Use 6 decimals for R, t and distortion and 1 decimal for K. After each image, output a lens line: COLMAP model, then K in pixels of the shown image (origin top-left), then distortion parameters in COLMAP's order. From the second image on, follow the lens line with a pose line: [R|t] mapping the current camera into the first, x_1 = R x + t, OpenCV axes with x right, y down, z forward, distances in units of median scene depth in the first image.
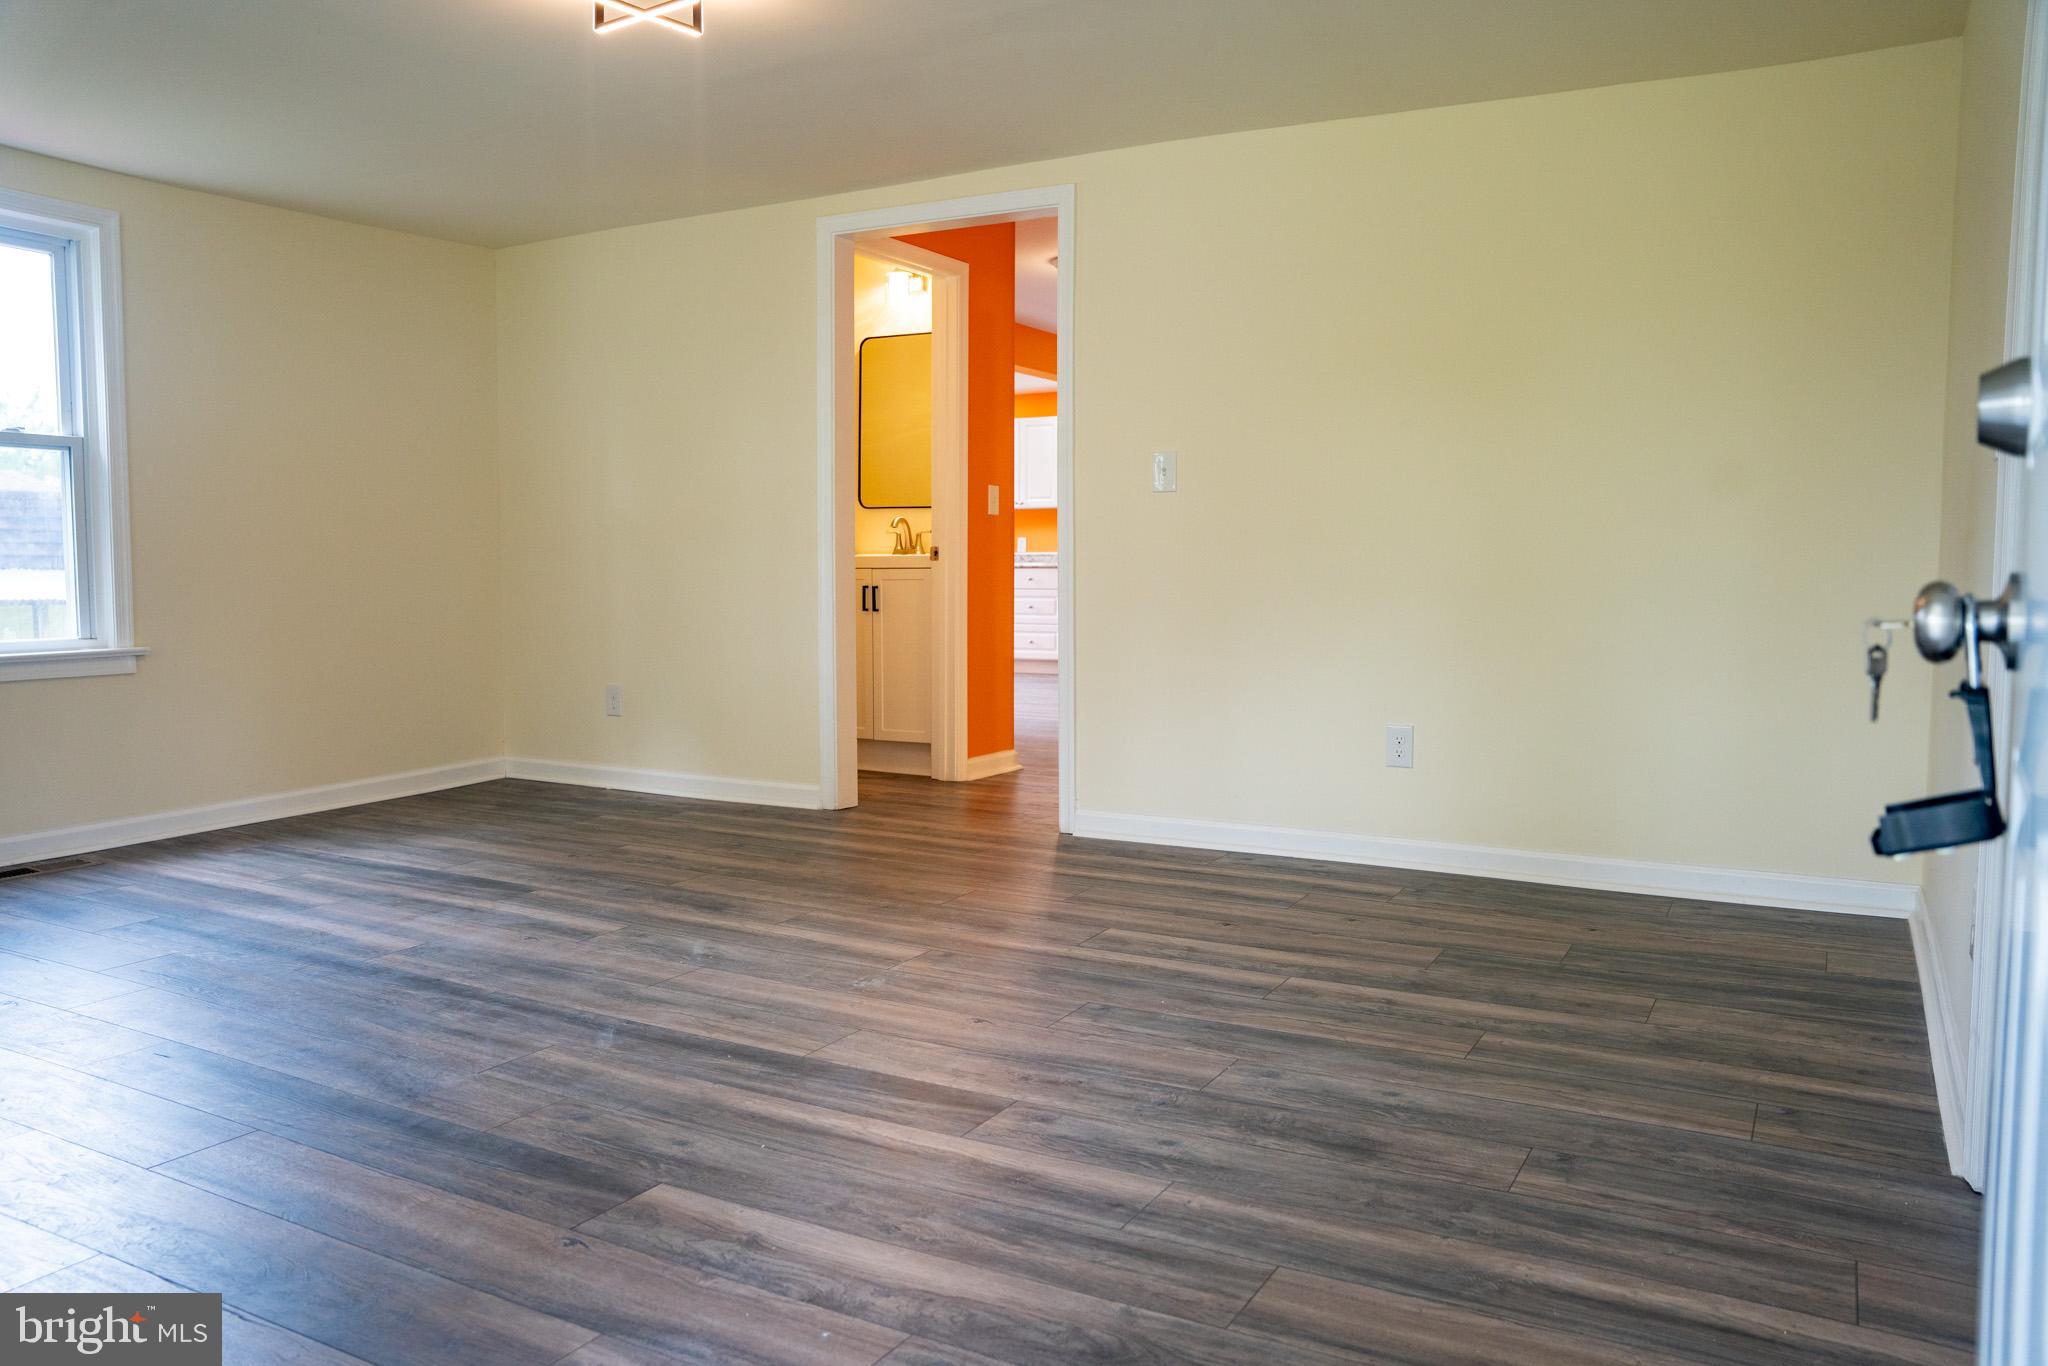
lens RADIAL K [[1517.4, 0, 1016.0], [0, 1517.4, 680.6], [0, 0, 1]] dist [-0.158910, 0.141738]
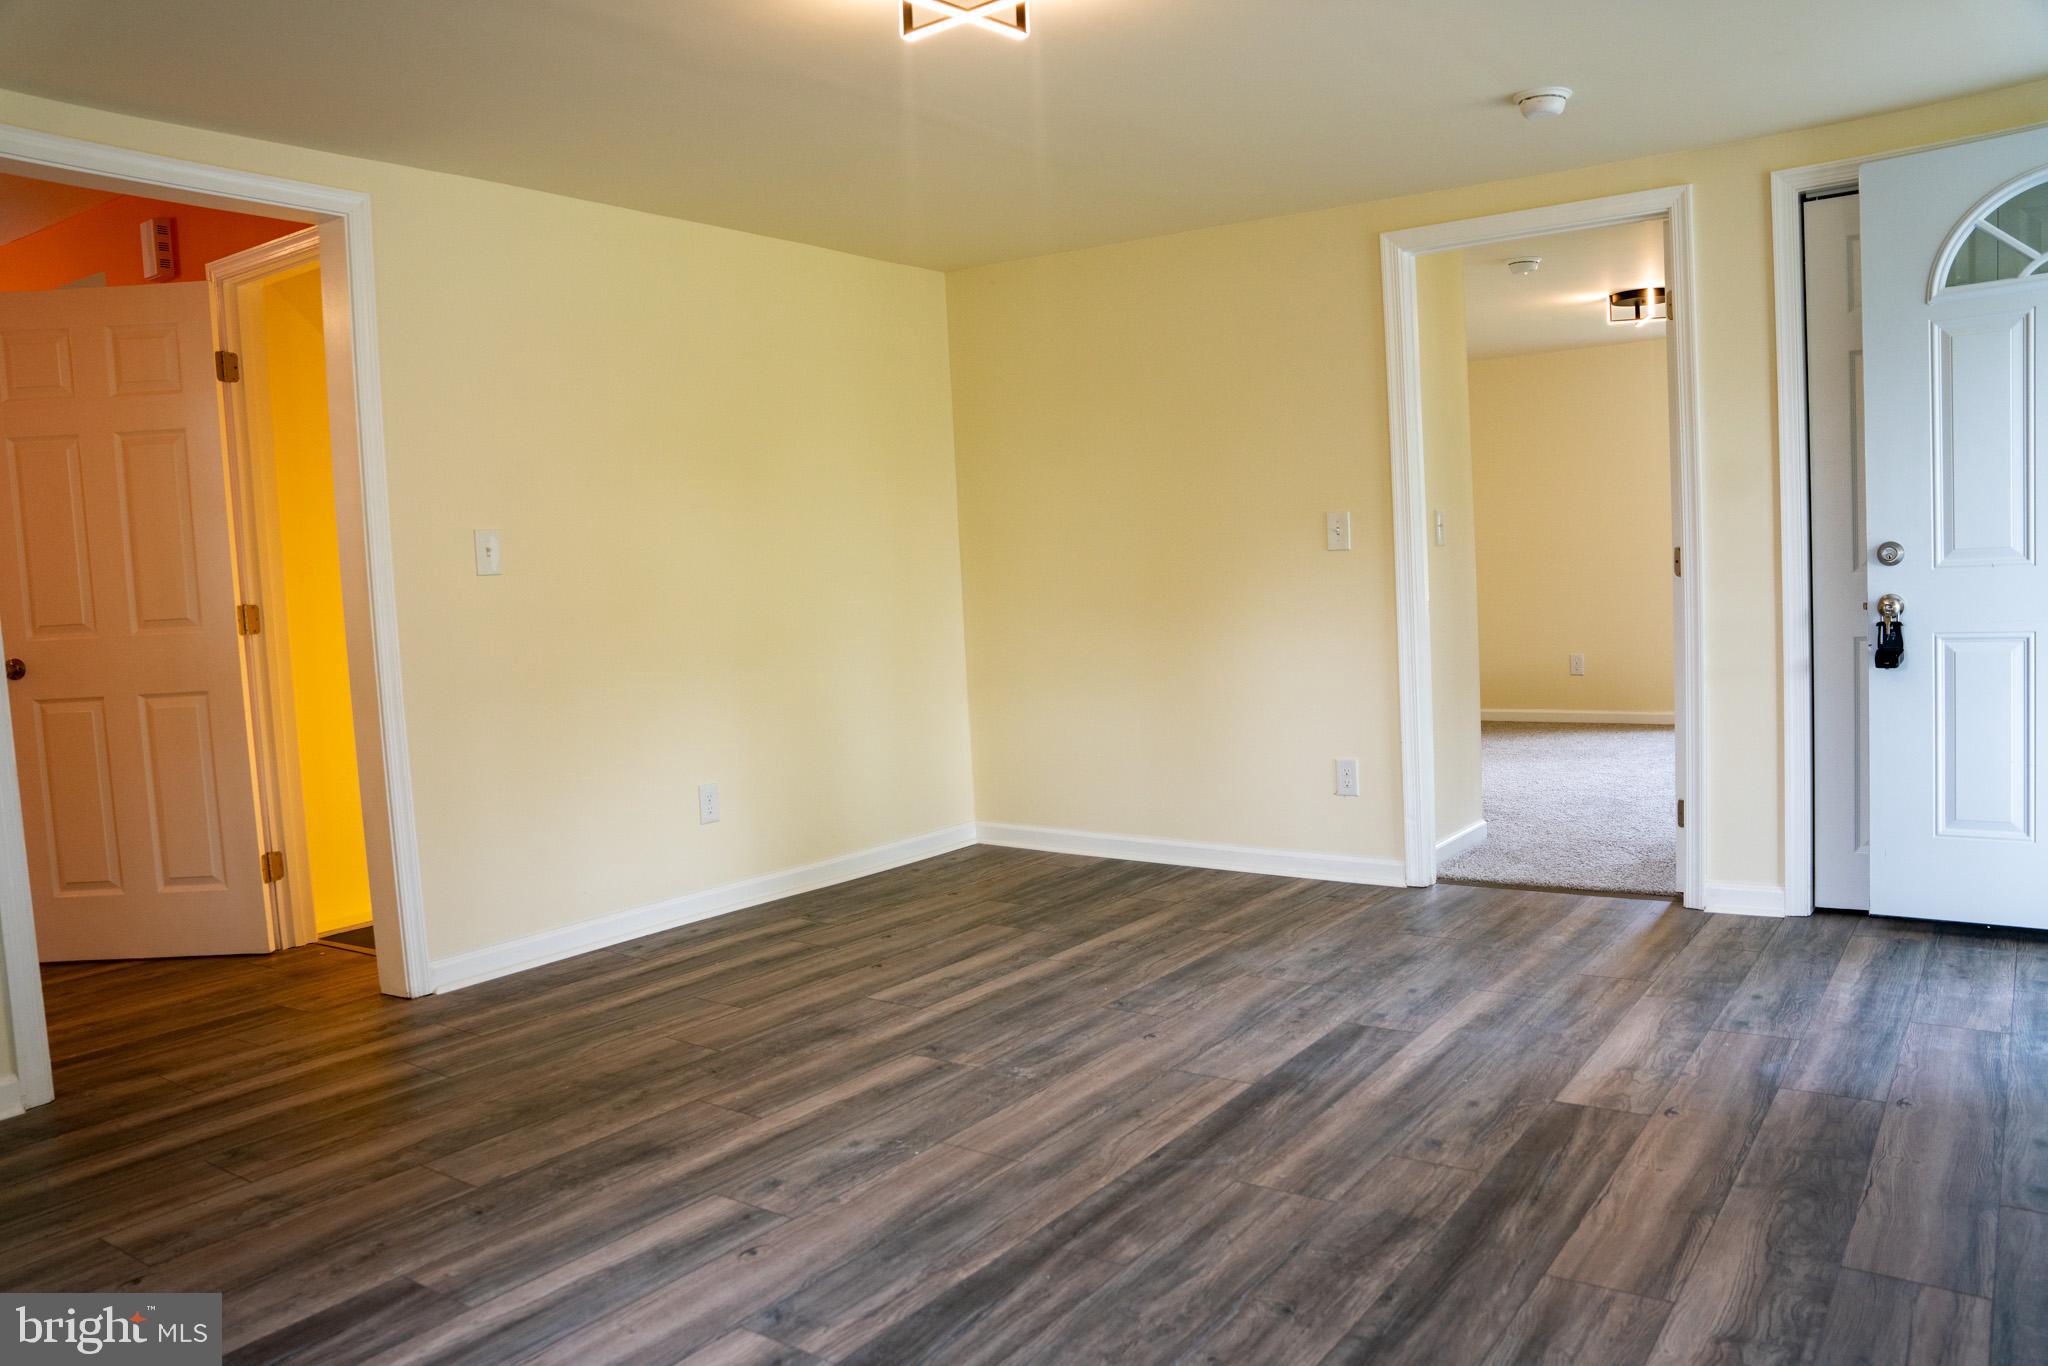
lens RADIAL K [[1517.4, 0, 1016.0], [0, 1517.4, 680.6], [0, 0, 1]] dist [-0.158910, 0.141738]
pose [[0.102938, -0.082529, 0.991258, -1.121673], [0.124158, 0.989824, 0.069516, -0.130610], [-0.986909, 0.115917, 0.112138, 0.922618]]
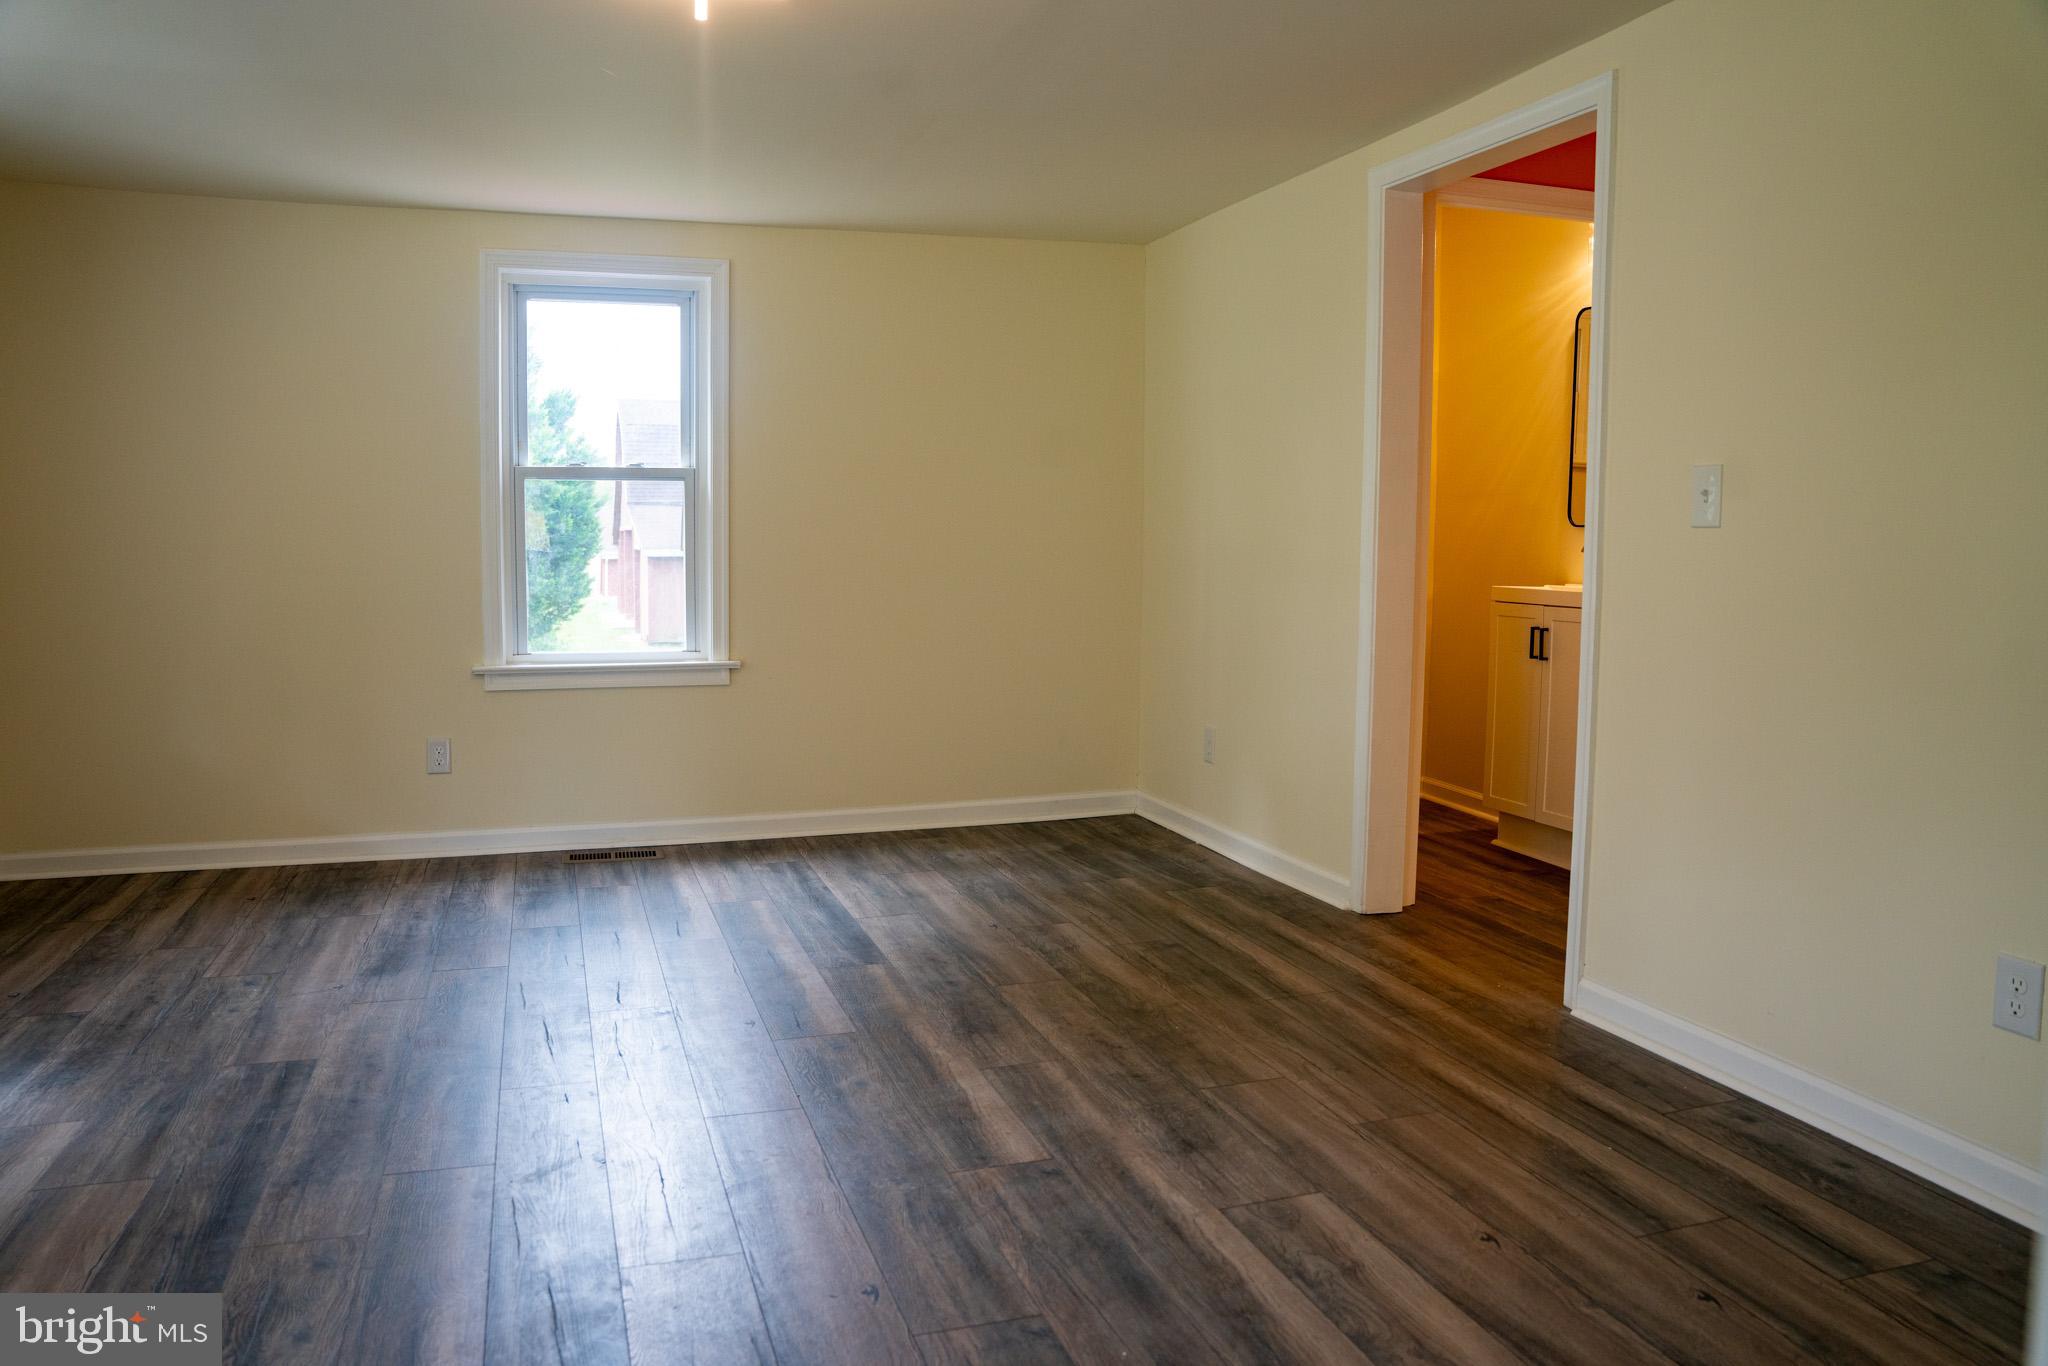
lens RADIAL K [[1517.4, 0, 1016.0], [0, 1517.4, 680.6], [0, 0, 1]] dist [-0.158910, 0.141738]
pose [[0.730710, 0.069460, -0.679145, 0.483461], [-0.060070, 0.997494, 0.037388, -0.098439], [0.680040, 0.013476, 0.733051, 0.507376]]
